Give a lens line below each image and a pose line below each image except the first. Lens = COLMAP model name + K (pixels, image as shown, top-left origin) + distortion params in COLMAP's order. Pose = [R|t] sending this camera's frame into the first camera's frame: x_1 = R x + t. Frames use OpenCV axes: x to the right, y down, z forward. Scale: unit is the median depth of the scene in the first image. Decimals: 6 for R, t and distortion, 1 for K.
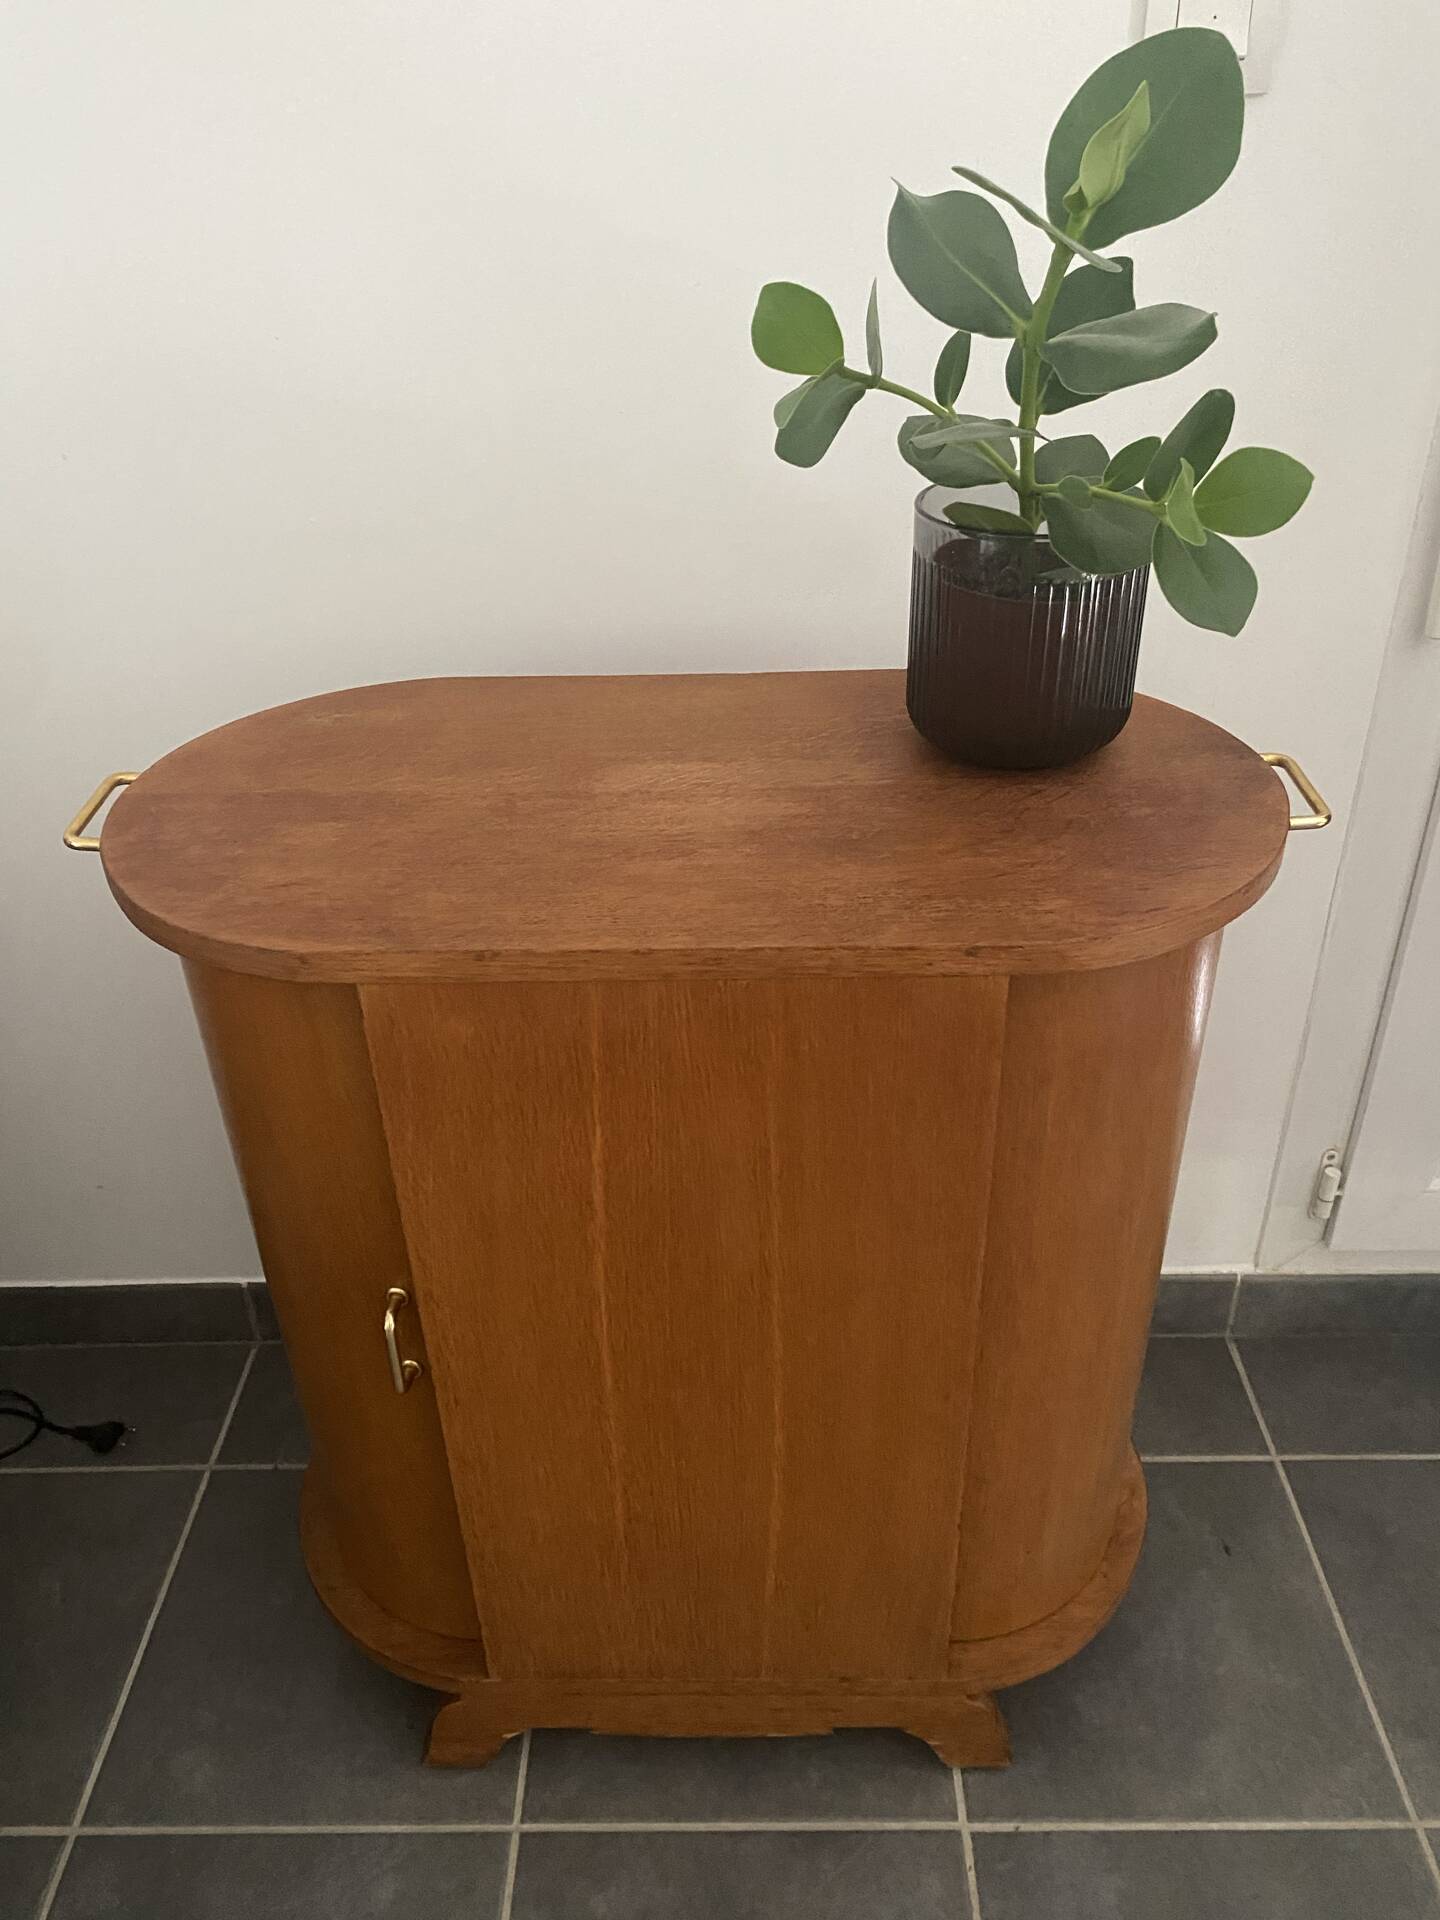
lens RADIAL K [[1462.0, 0, 724.2], [0, 1462.0, 954.5], [0, 0, 1]] dist [0.013802, -0.014721]
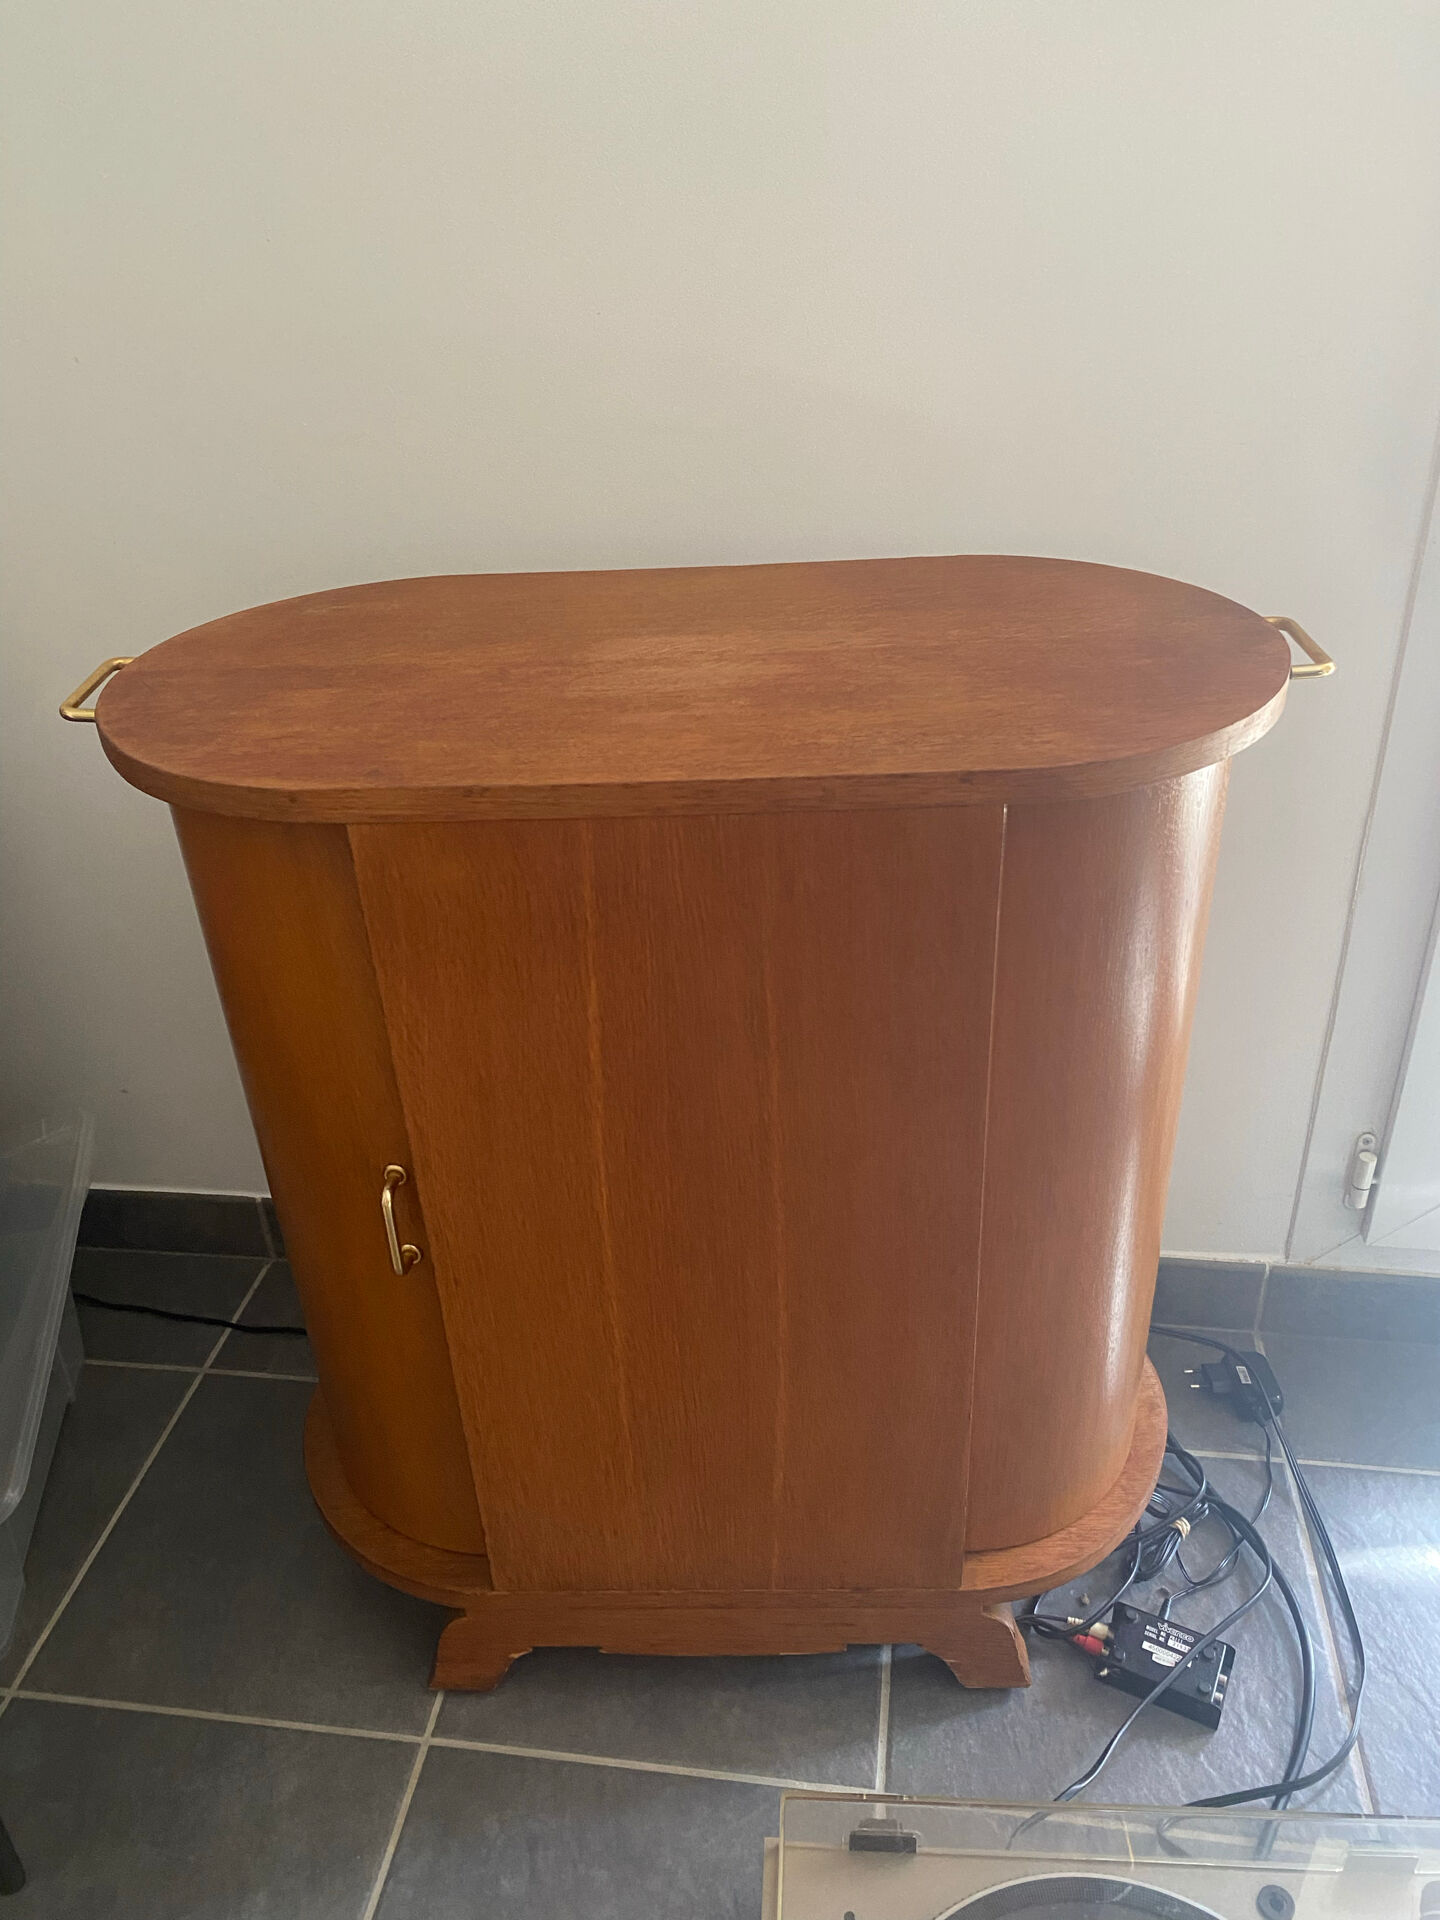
lens RADIAL K [[1462.0, 0, 715.9], [0, 1462.0, 950.1], [0, 0, 1]] dist [0.013802, -0.014721]
pose [[0.999711, -0.011589, -0.021053, 0.015332], [0.010983, 0.999528, -0.028696, 0.108303], [0.021376, 0.028456, 0.999366, 0.011707]]
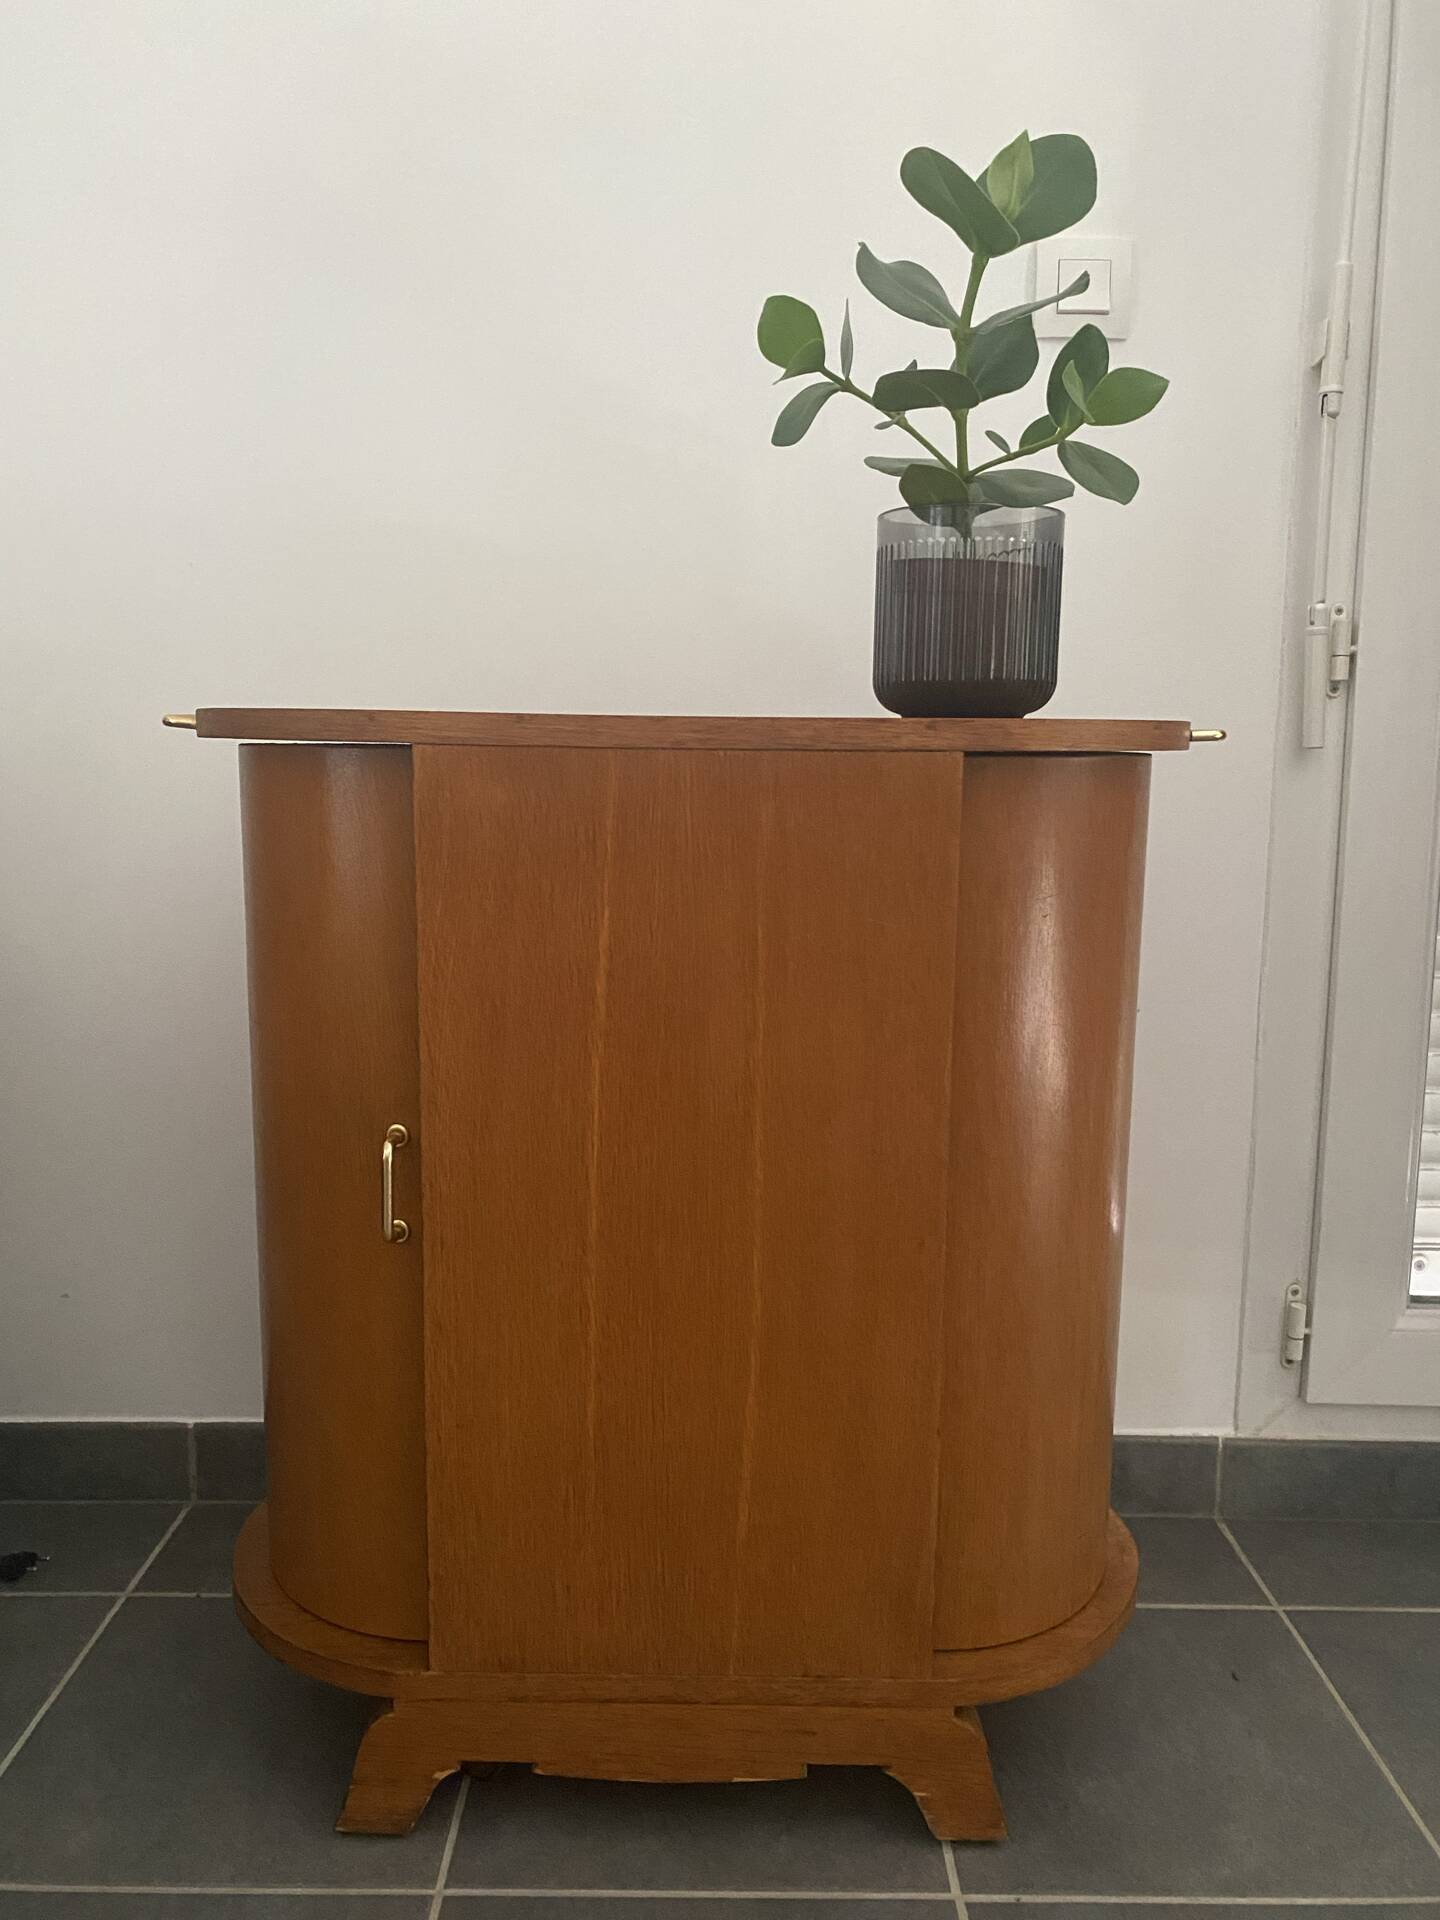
lens RADIAL K [[1462.0, 0, 721.3], [0, 1462.0, 960.4], [0, 0, 1]] dist [0.013802, -0.014721]
pose [[0.999179, 0.036940, 0.016654, -0.012762], [-0.027125, 0.915089, -0.402340, 0.514126], [-0.030102, 0.401557, 0.915339, -0.015345]]
